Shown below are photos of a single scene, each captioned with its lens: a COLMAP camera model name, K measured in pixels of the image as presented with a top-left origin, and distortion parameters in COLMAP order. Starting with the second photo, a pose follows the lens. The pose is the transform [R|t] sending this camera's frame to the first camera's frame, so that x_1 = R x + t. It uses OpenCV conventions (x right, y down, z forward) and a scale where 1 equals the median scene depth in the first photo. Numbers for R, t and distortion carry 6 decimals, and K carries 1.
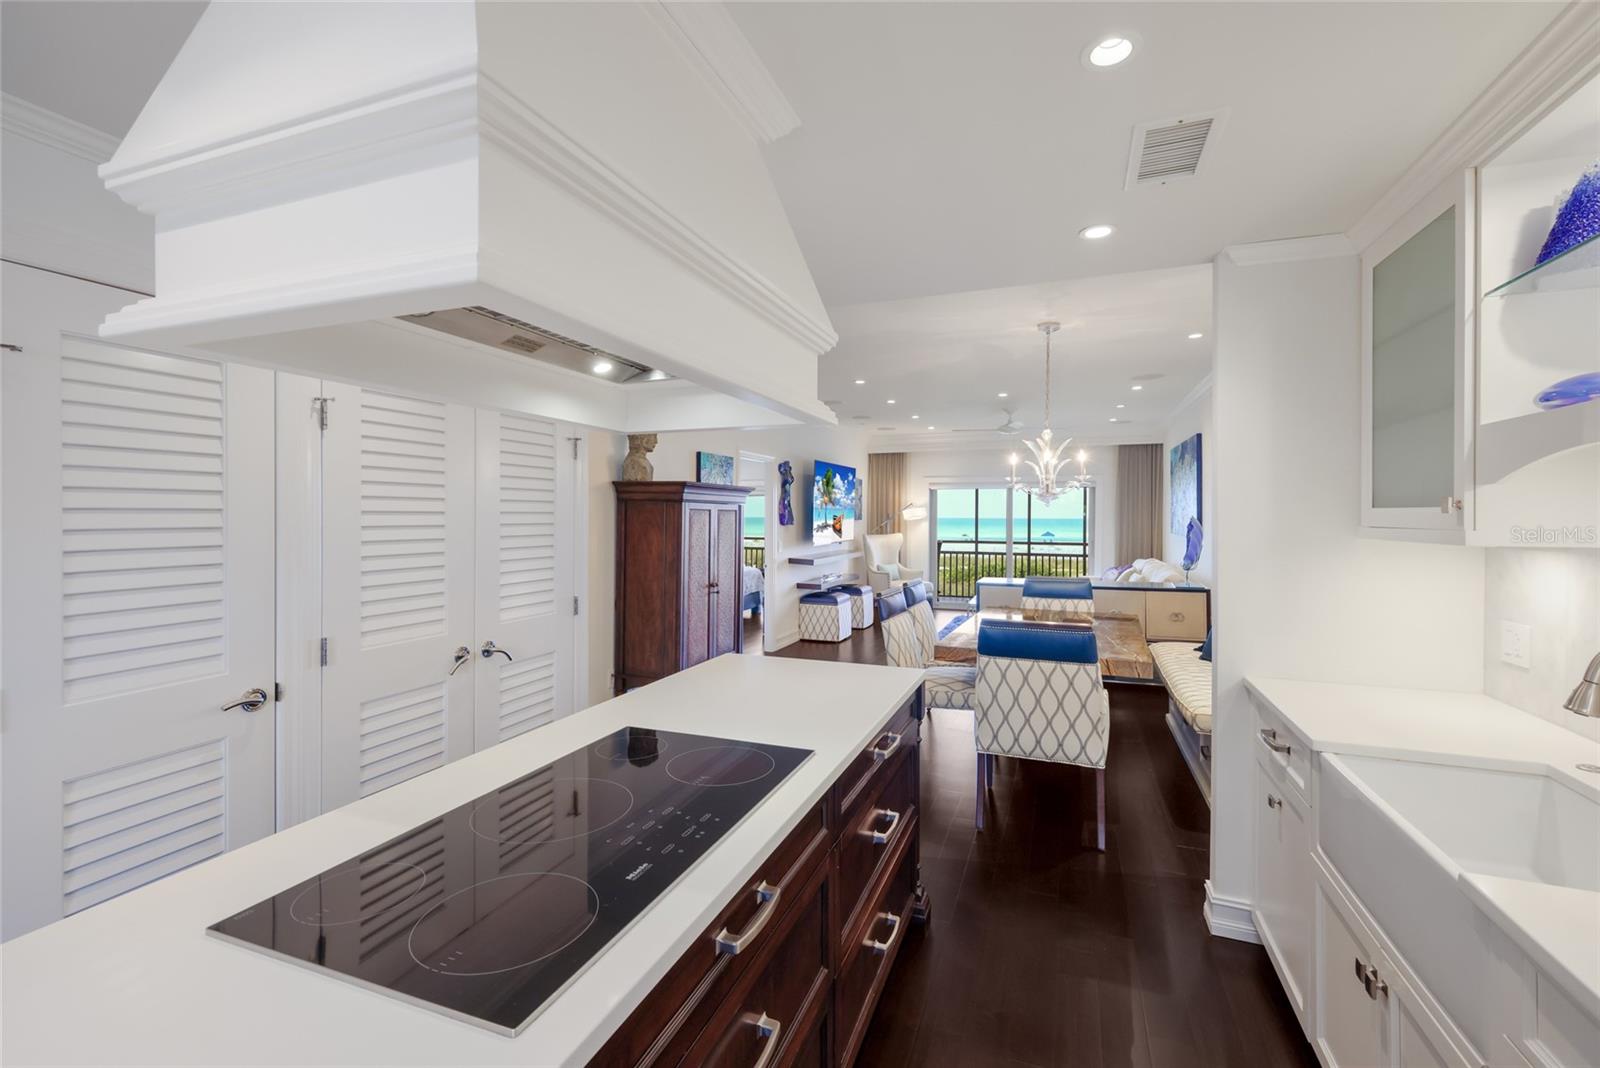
lens RADIAL K [[709.9, 0, 791.0], [0, 709.9, 523.3], [0, 0, 1]] dist [0.003968, 0.001055]
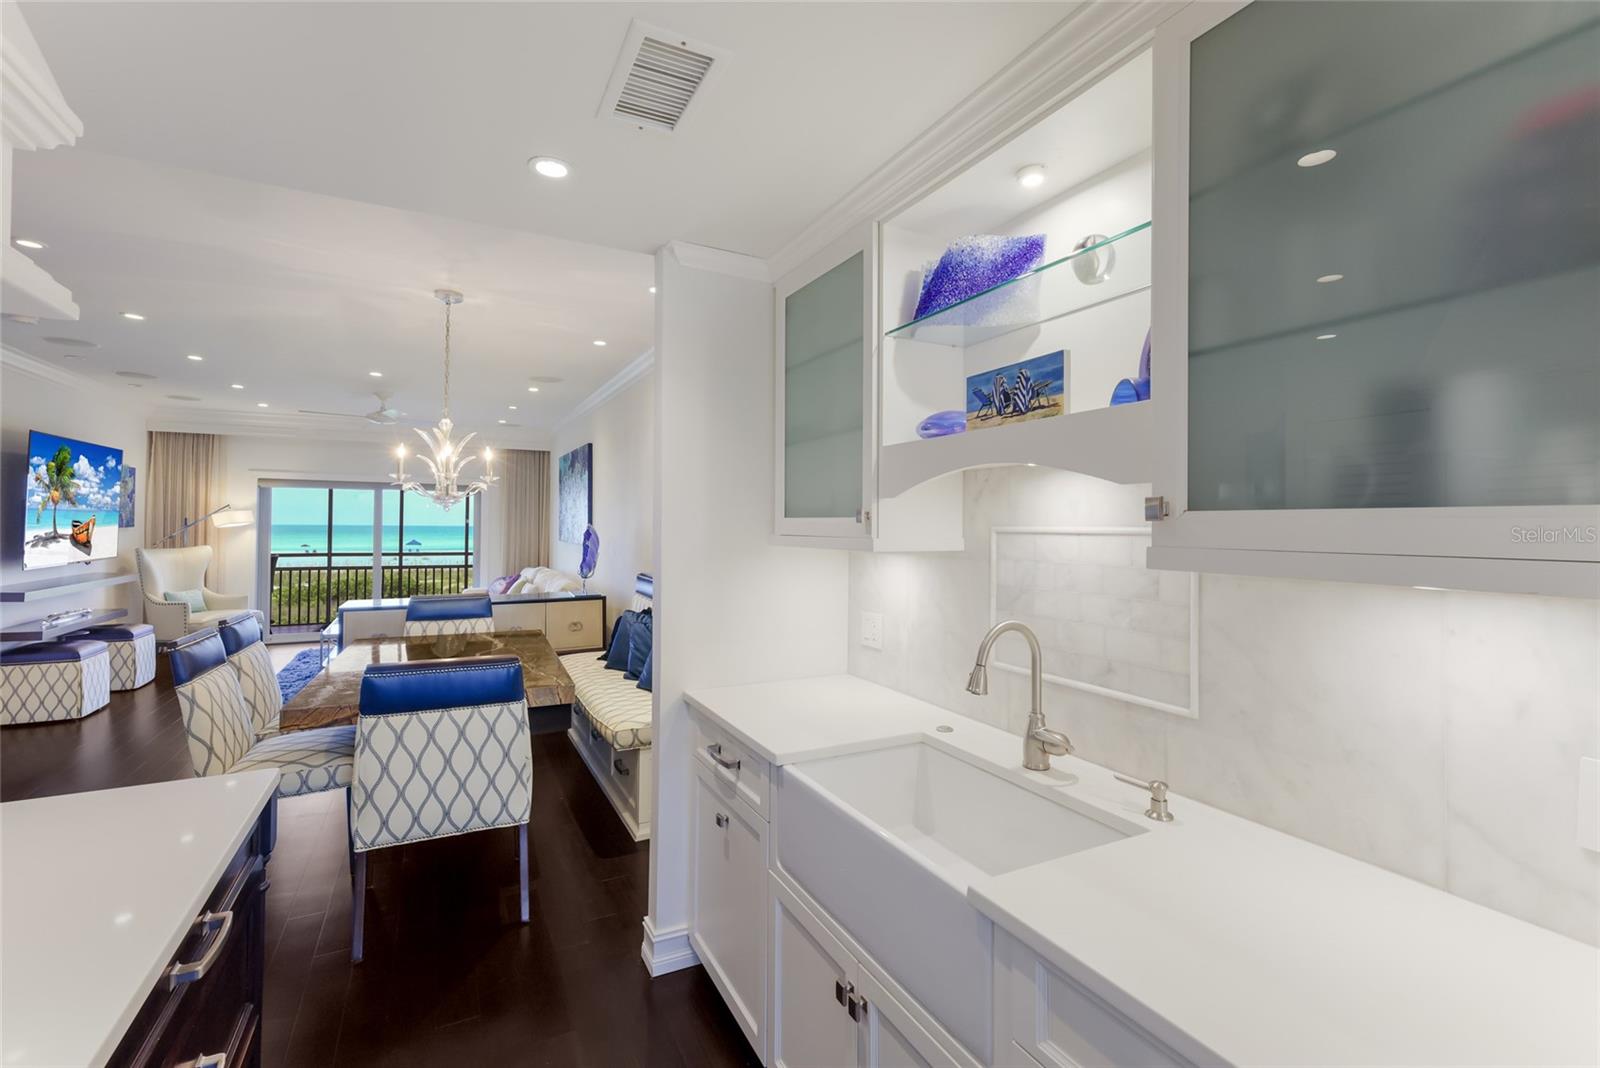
lens RADIAL K [[709.9, 0, 816.1], [0, 709.9, 518.0], [0, 0, 1]] dist [0.003968, 0.001055]
pose [[0.649661, 0.010264, 0.760155, 0.009118], [0.003202, 0.999863, -0.016238, -0.001248], [-0.760218, 0.012983, 0.649539, 0.106976]]
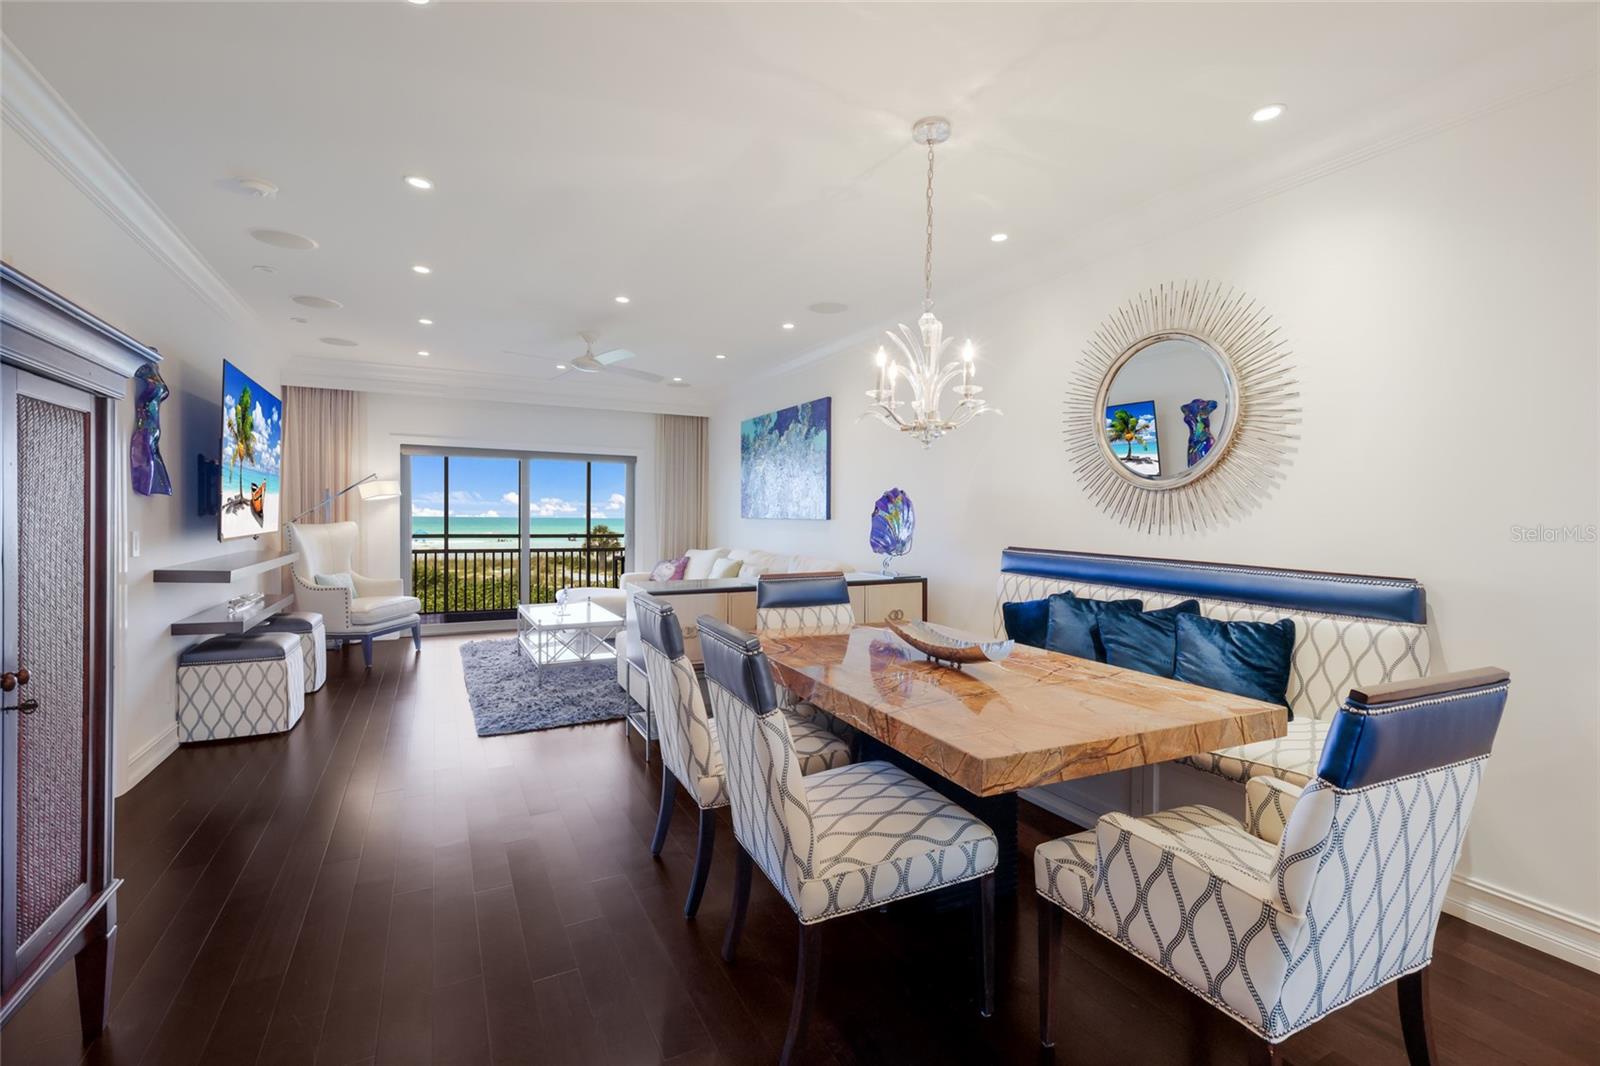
lens RADIAL K [[709.9, 0, 816.8], [0, 709.9, 529.0], [0, 0, 1]] dist [0.003968, 0.001055]
pose [[0.646567, -0.010783, 0.762781, -0.109008], [0.002621, 0.999926, 0.011914, 0.027224], [-0.762853, -0.005704, 0.646547, 0.567437]]
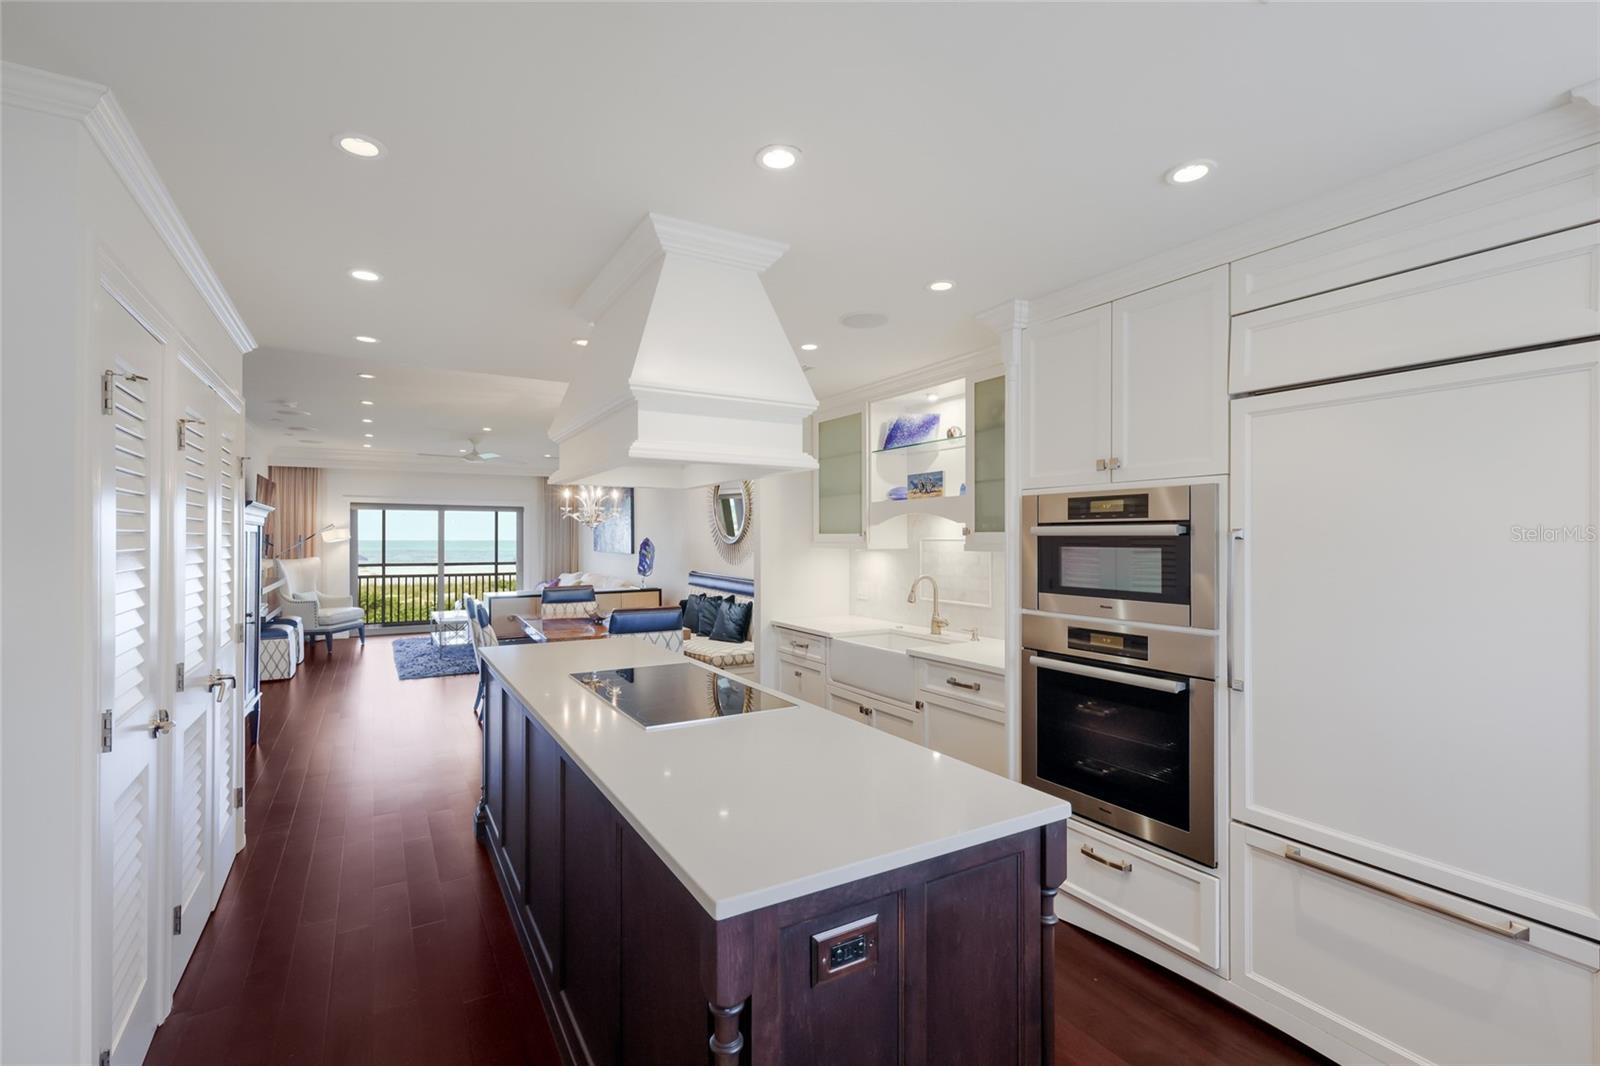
lens RADIAL K [[709.9, 0, 815.3], [0, 709.9, 535.9], [0, 0, 1]] dist [0.003968, 0.001055]
pose [[0.597878, 0.000034, 0.801587, -0.379198], [0.010452, 0.999915, -0.007838, 0.000723], [-0.801519, 0.013065, 0.597826, -0.115799]]
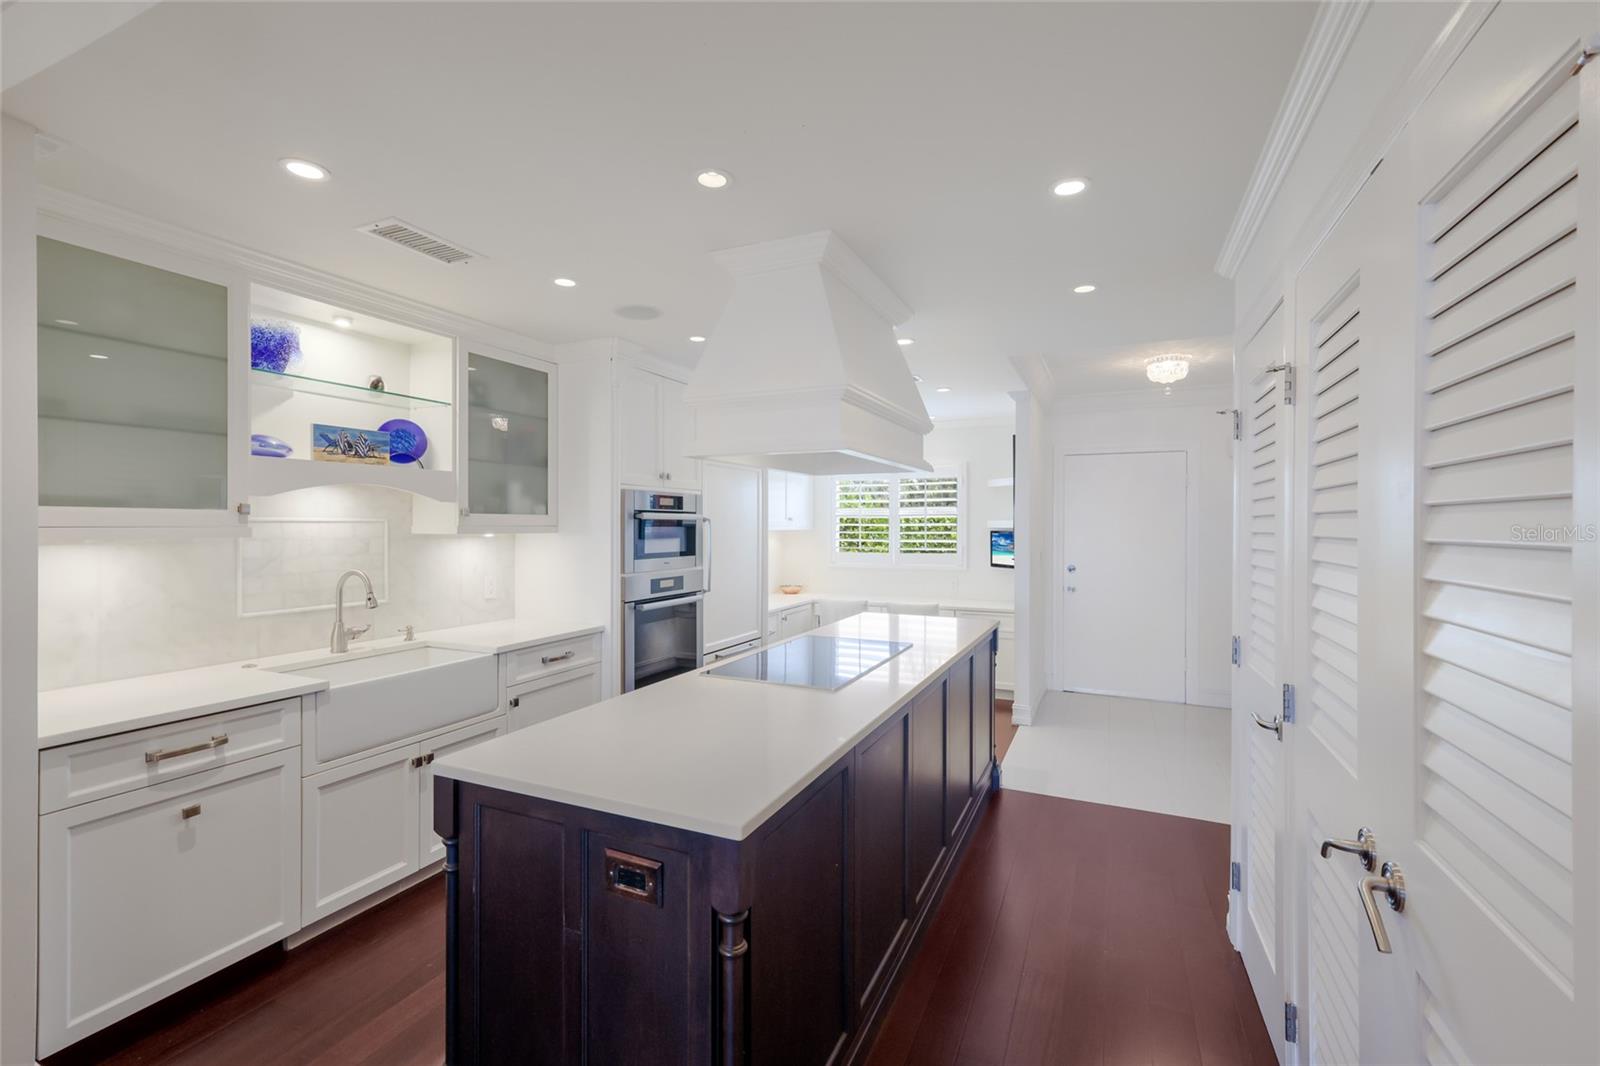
lens RADIAL K [[685.3, 0, 788.2], [0, 685.3, 535.7], [0, 0, 1]] dist [0.020965, 0.000330]
pose [[-0.997458, -0.007933, 0.070807, -0.076268], [-0.005864, 0.999551, 0.029384, -0.006330], [-0.071009, 0.028894, -0.997057, 0.734075]]
